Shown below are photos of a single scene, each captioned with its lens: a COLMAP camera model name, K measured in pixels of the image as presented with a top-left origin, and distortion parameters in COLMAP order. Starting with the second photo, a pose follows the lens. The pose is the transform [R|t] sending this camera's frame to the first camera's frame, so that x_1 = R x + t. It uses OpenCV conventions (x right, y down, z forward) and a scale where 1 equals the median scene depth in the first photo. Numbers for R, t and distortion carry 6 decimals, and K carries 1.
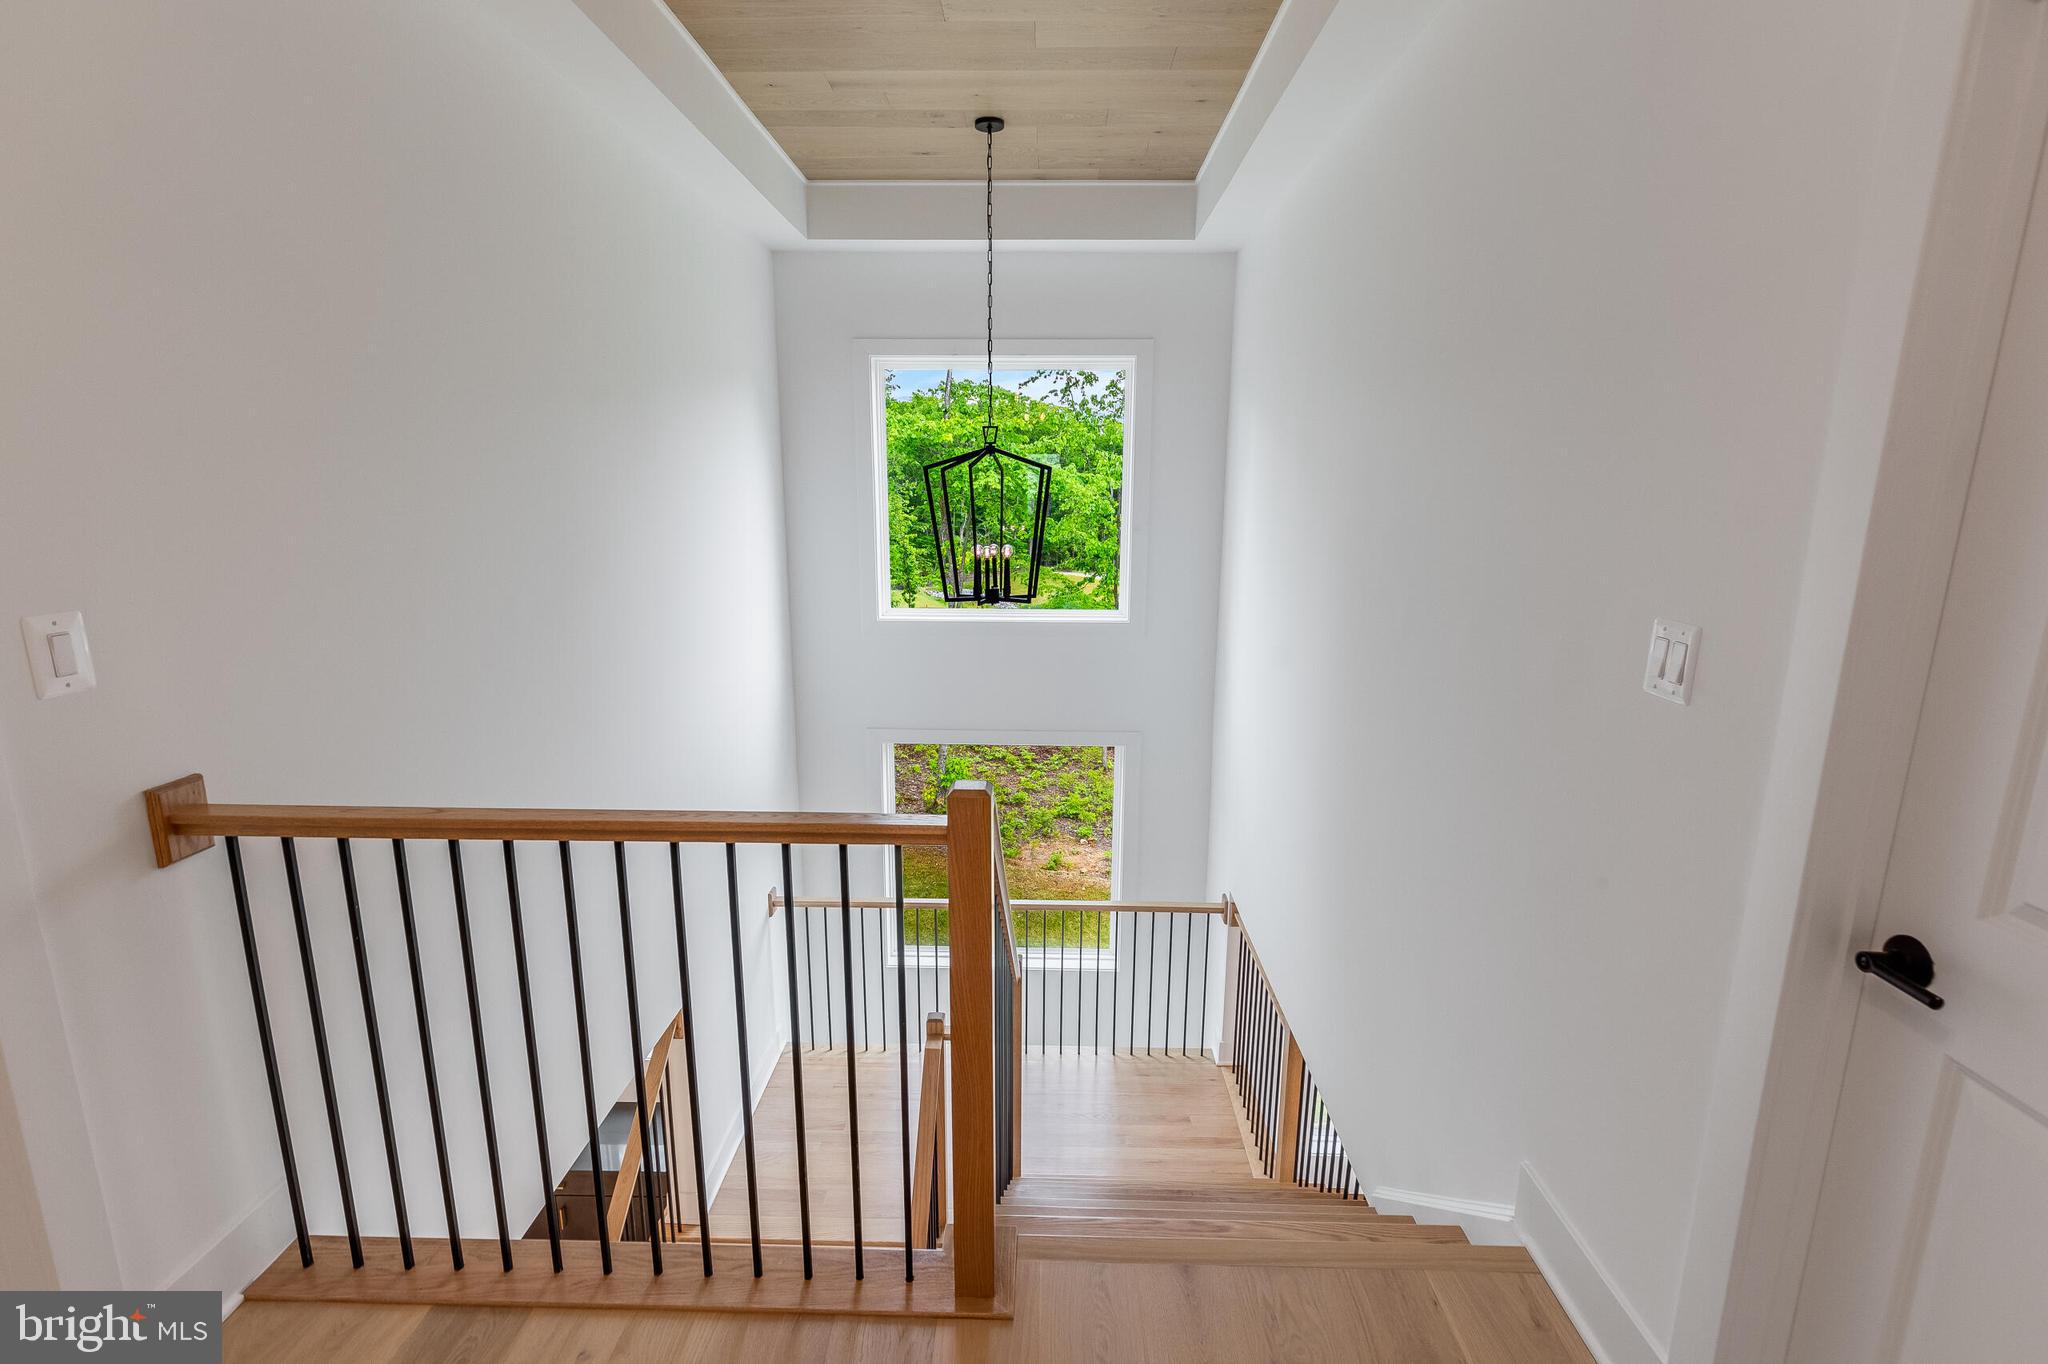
lens RADIAL K [[920.4, 0, 1016.2], [0, 920.4, 684.4], [0, 0, 1]] dist [0.002473, 0.000197]
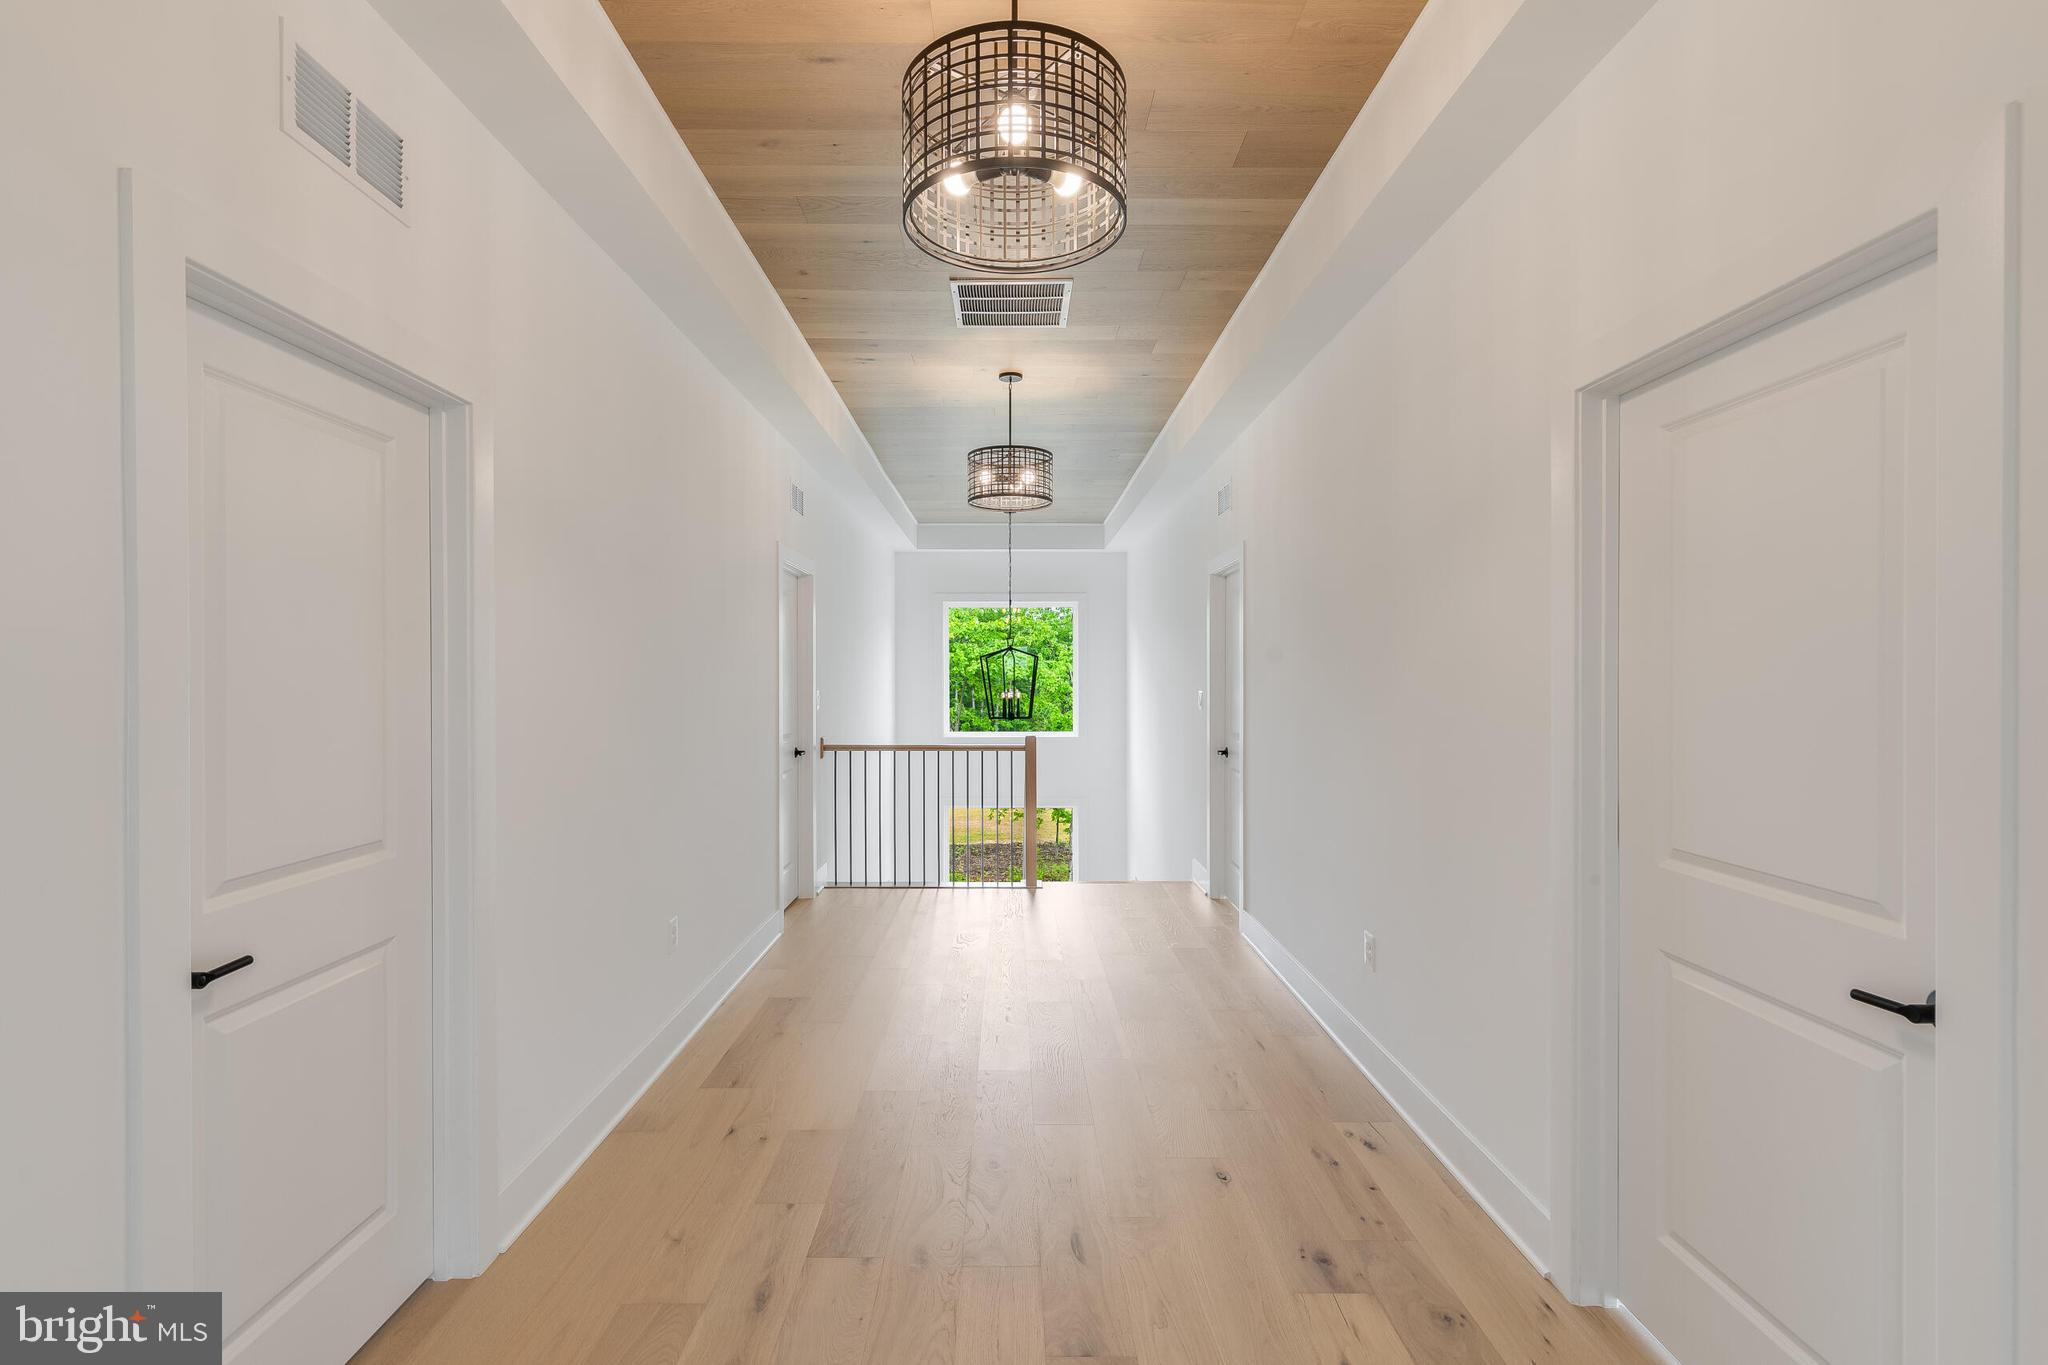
lens RADIAL K [[920.4, 0, 1016.2], [0, 920.4, 684.9], [0, 0, 1]] dist [0.002473, 0.000197]
pose [[0.999155, -0.005281, 0.040762, -0.087378], [0.013318, 0.979802, -0.199524, 0.218739], [-0.038885, 0.199898, 0.979045, -0.922854]]
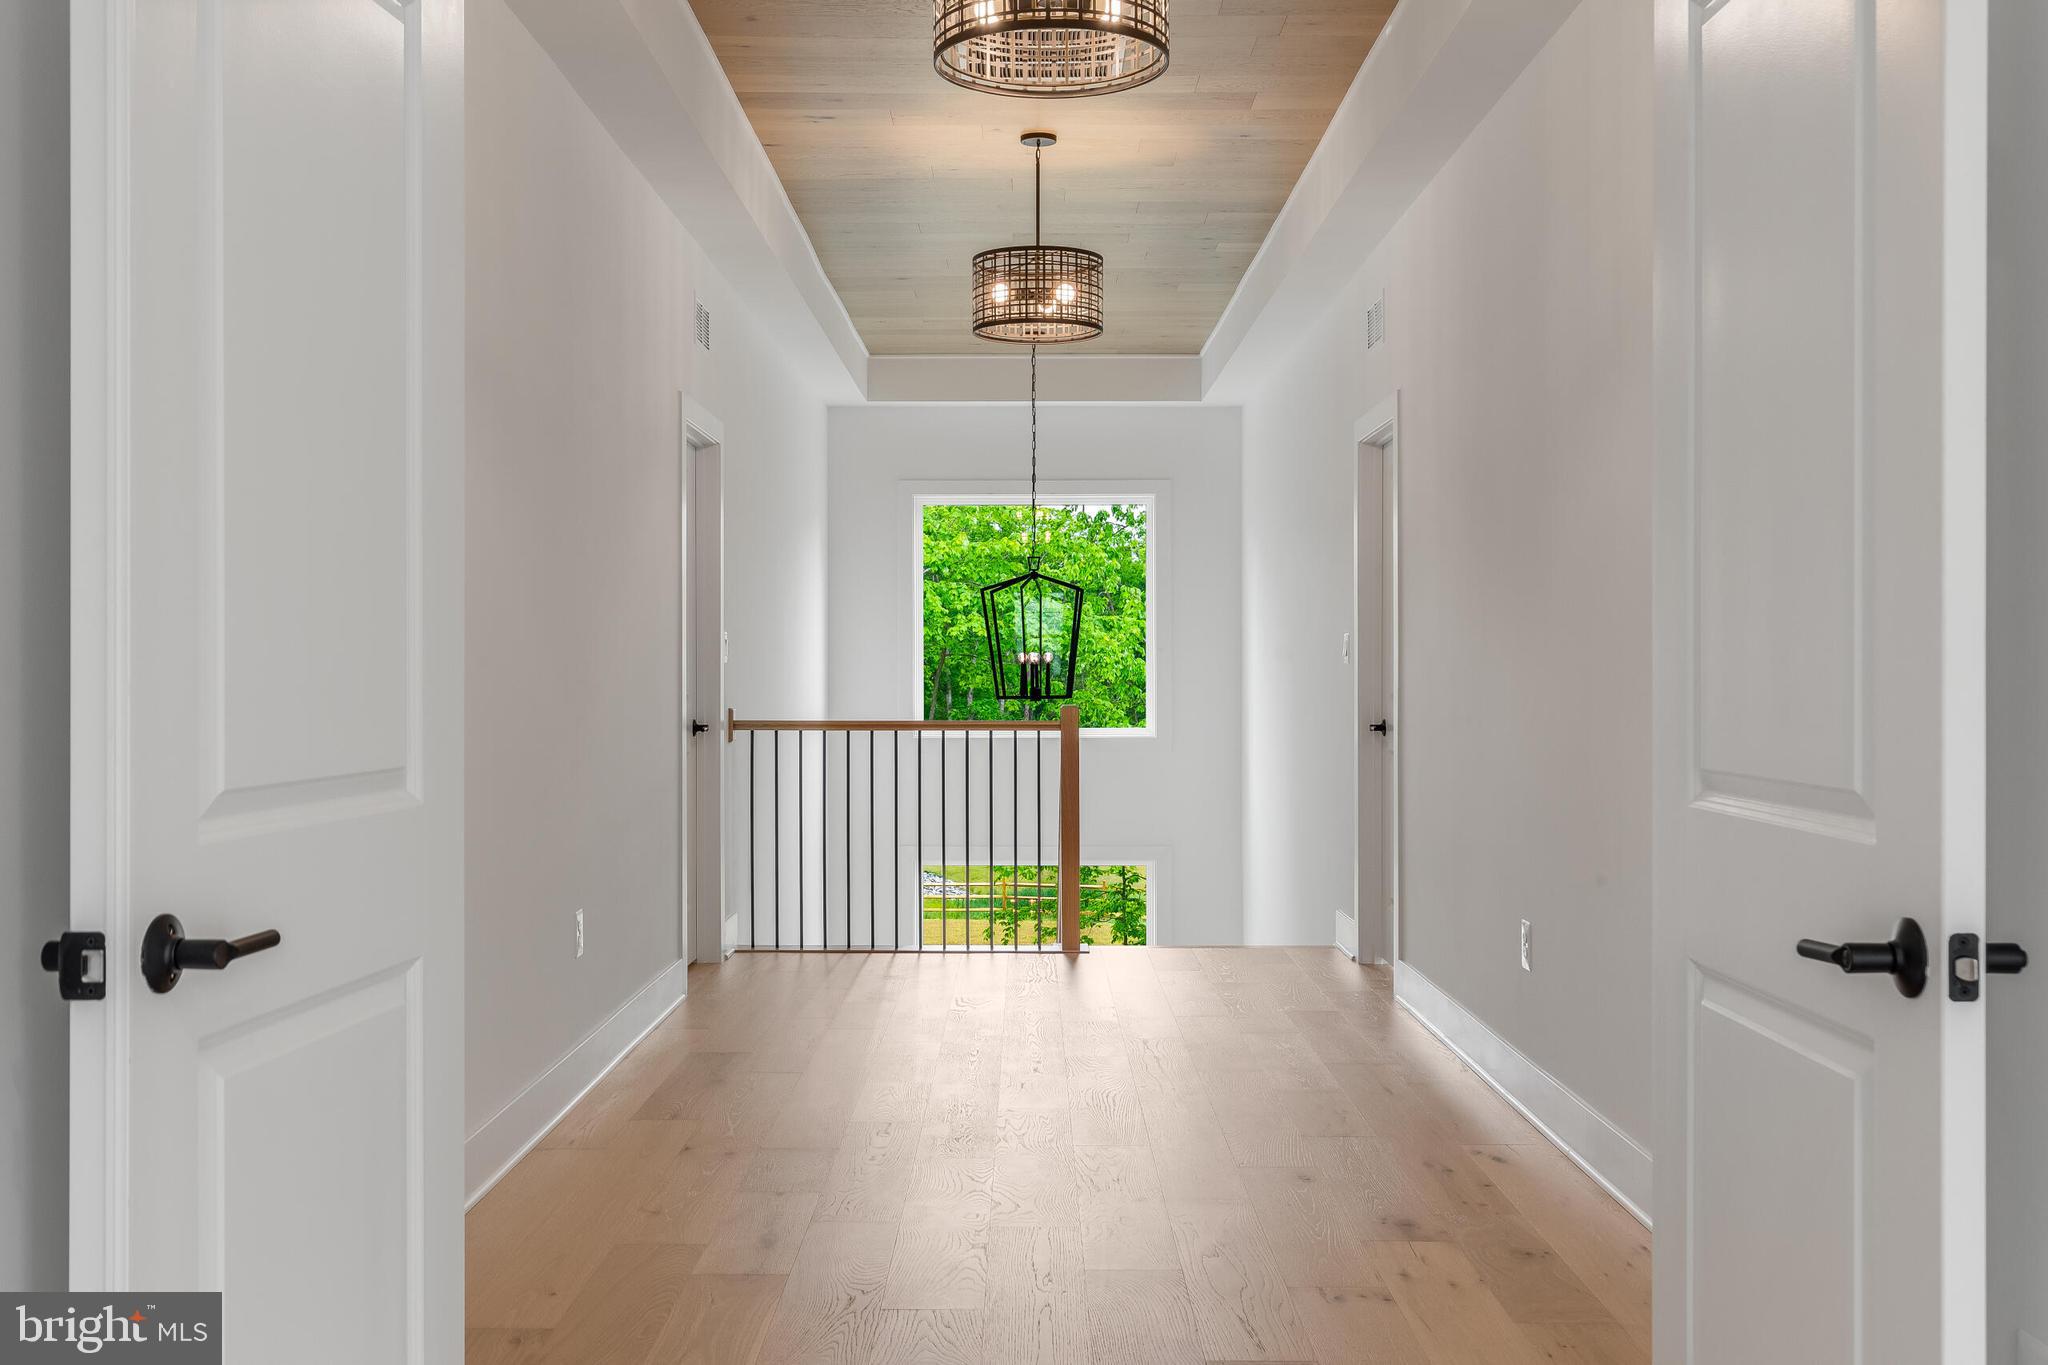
lens RADIAL K [[1956.4, 0, 1024.0], [0, 1956.4, 682.5], [0, 0, 1]] dist [-0.019045, -0.006372]
pose [[0.999442, -0.005452, 0.032949, -0.108728], [0.012005, 0.979291, -0.202104, 0.347976], [-0.031165, 0.202387, 0.978810, -1.286817]]
